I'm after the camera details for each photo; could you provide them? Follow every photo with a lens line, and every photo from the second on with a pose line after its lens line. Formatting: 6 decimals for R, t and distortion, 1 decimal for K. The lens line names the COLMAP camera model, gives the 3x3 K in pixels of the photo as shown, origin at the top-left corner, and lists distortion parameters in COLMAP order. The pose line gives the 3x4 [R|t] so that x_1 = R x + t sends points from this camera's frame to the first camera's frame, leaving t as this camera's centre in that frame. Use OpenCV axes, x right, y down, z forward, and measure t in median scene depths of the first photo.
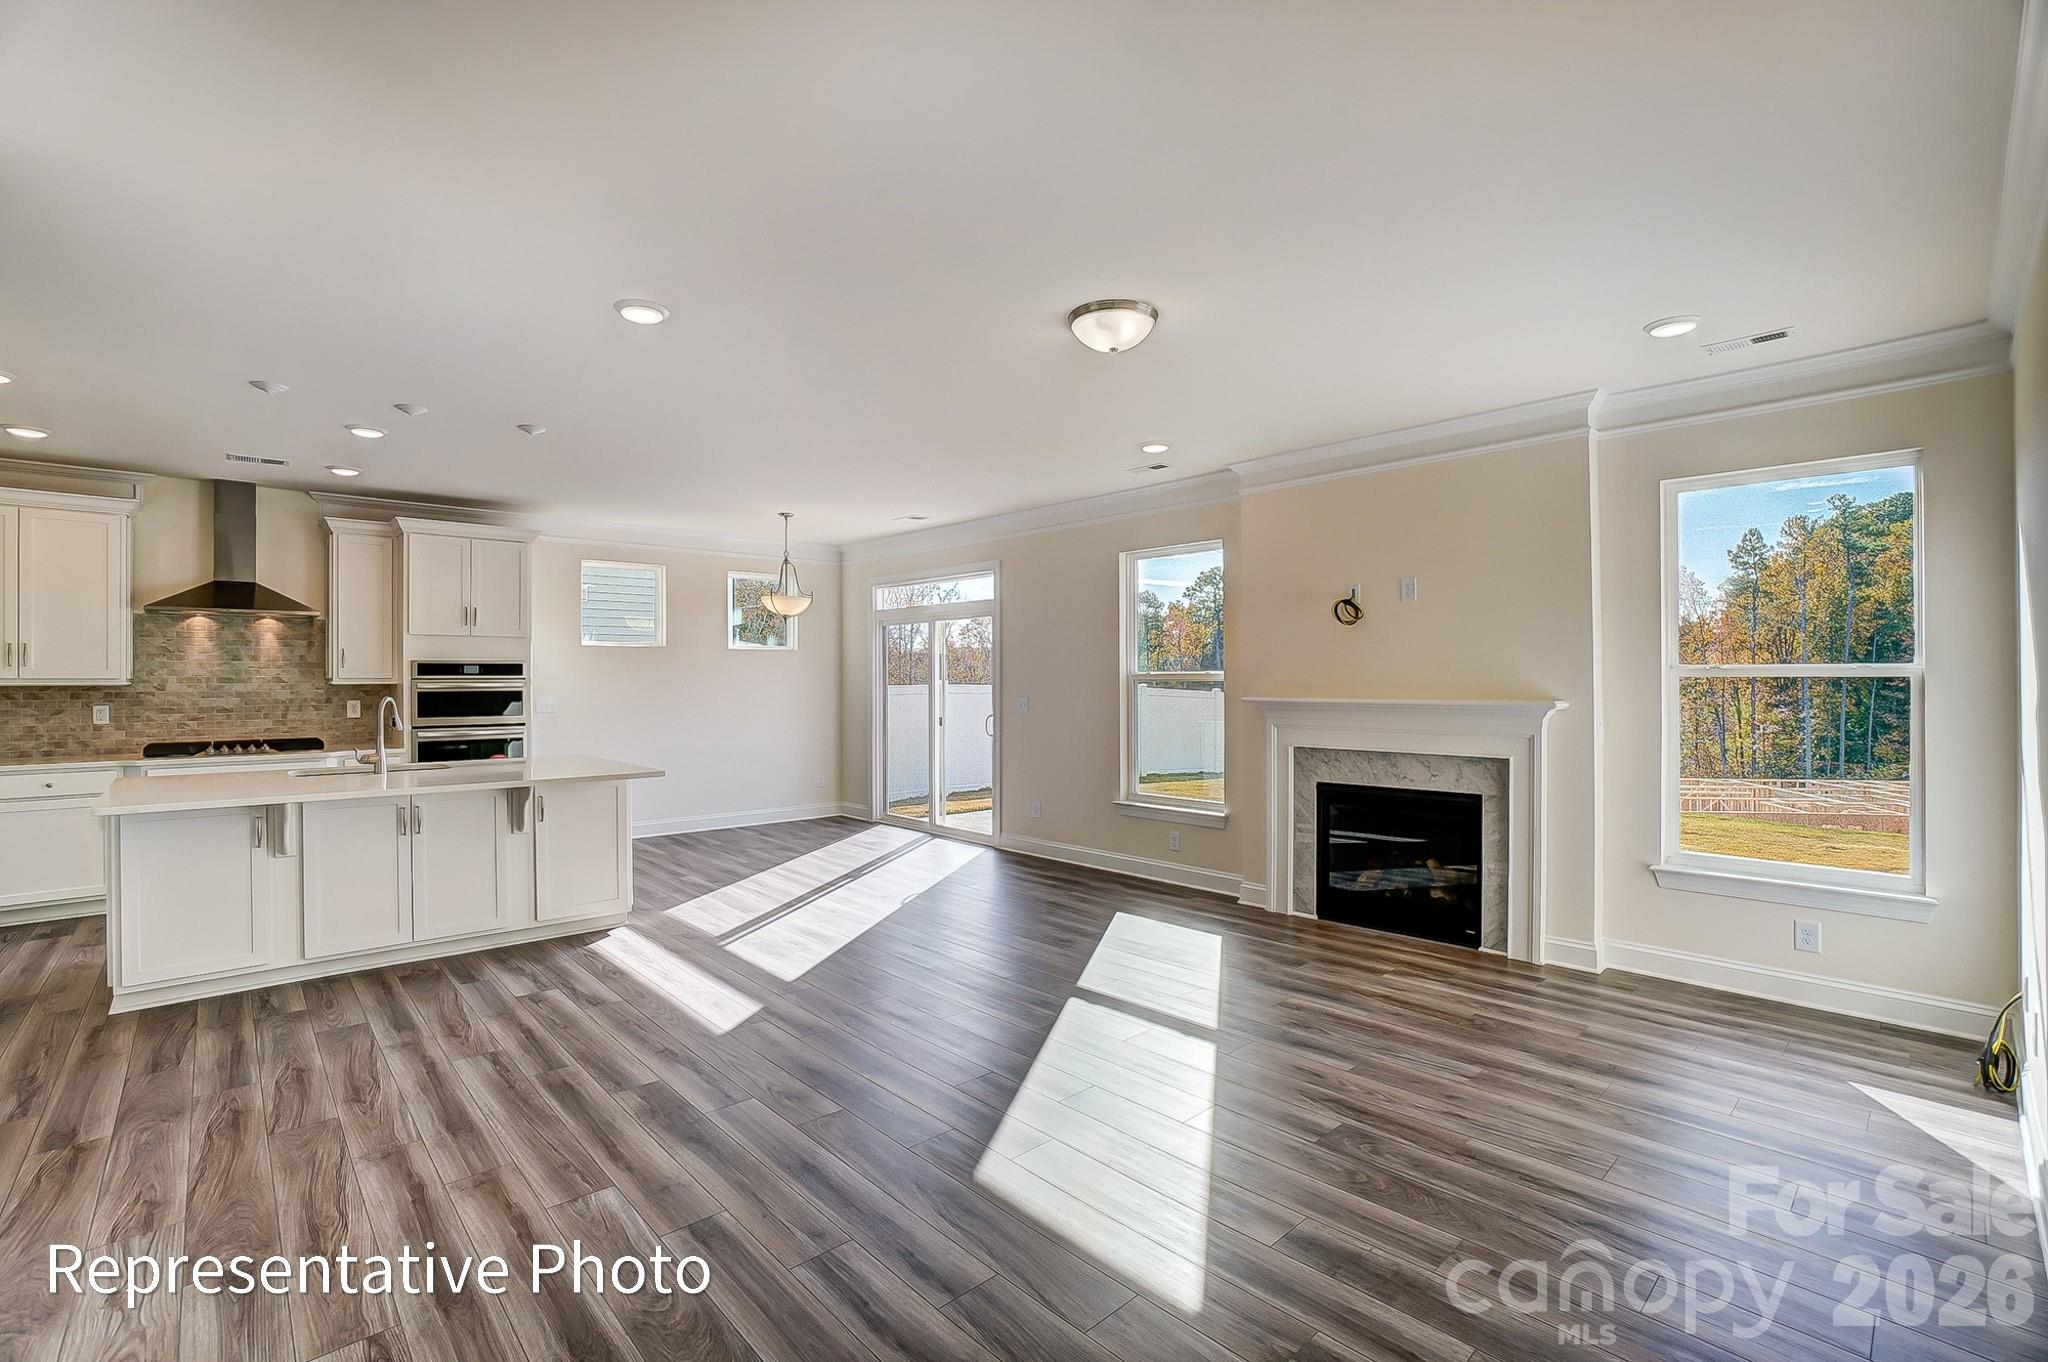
lens RADIAL K [[906.7, 0, 1013.0], [0, 906.7, 671.1], [0, 0, 1]] dist [-0.045102, 0.010126]
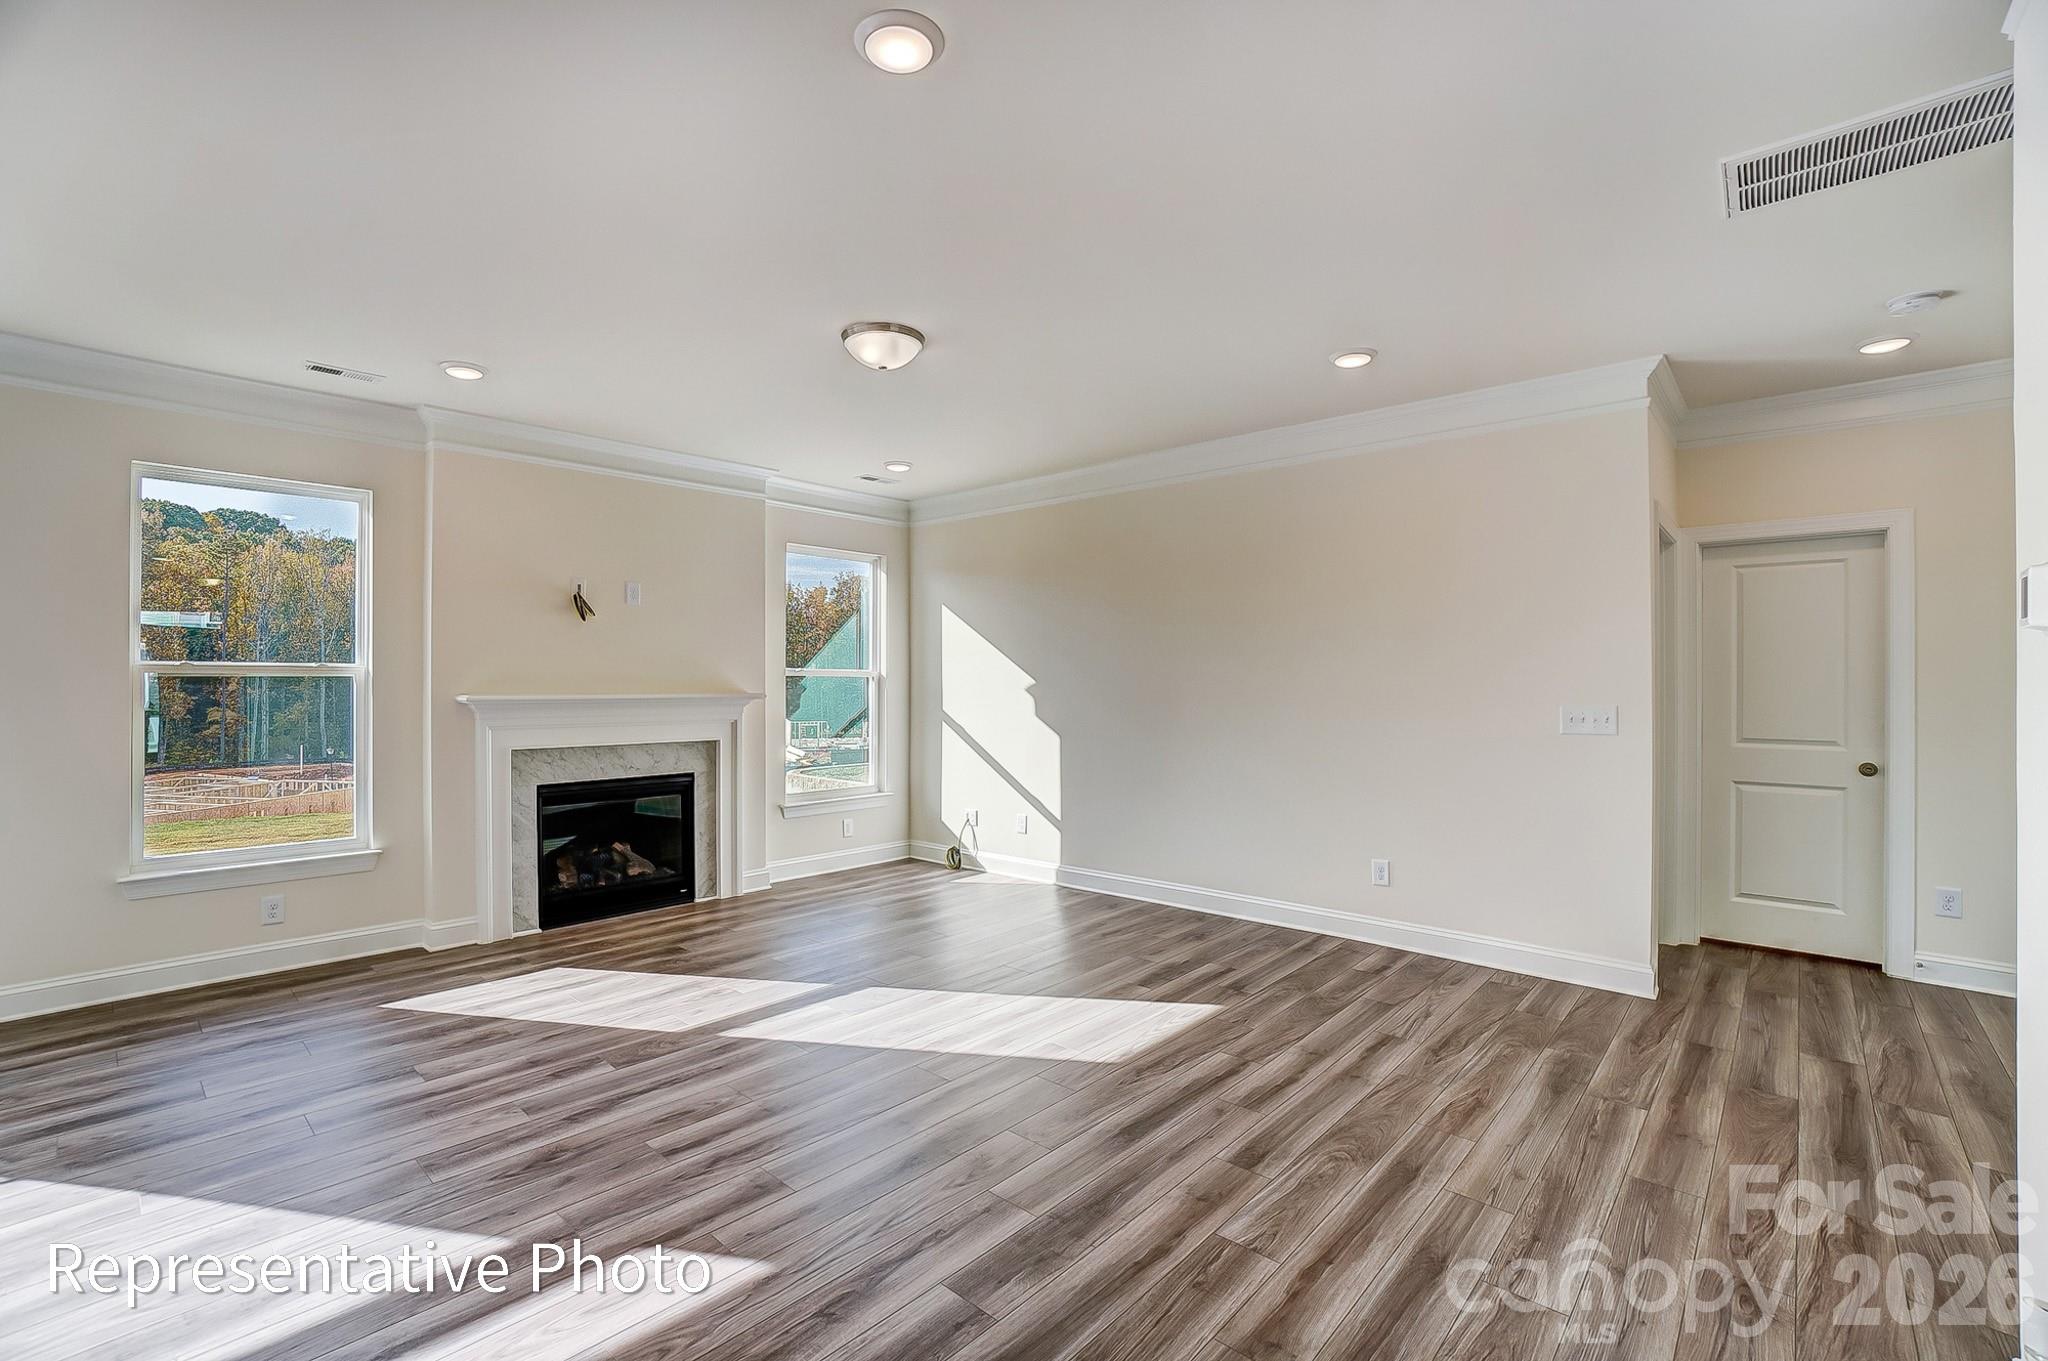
lens RADIAL K [[906.7, 0, 989.8], [0, 906.7, 682.8], [0, 0, 1]] dist [-0.045102, 0.010126]
pose [[-0.073163, 0.002053, 0.997318, -0.536905], [-0.009964, 0.999946, -0.002789, 0.013286], [-0.997270, -0.010142, -0.073138, 0.525306]]
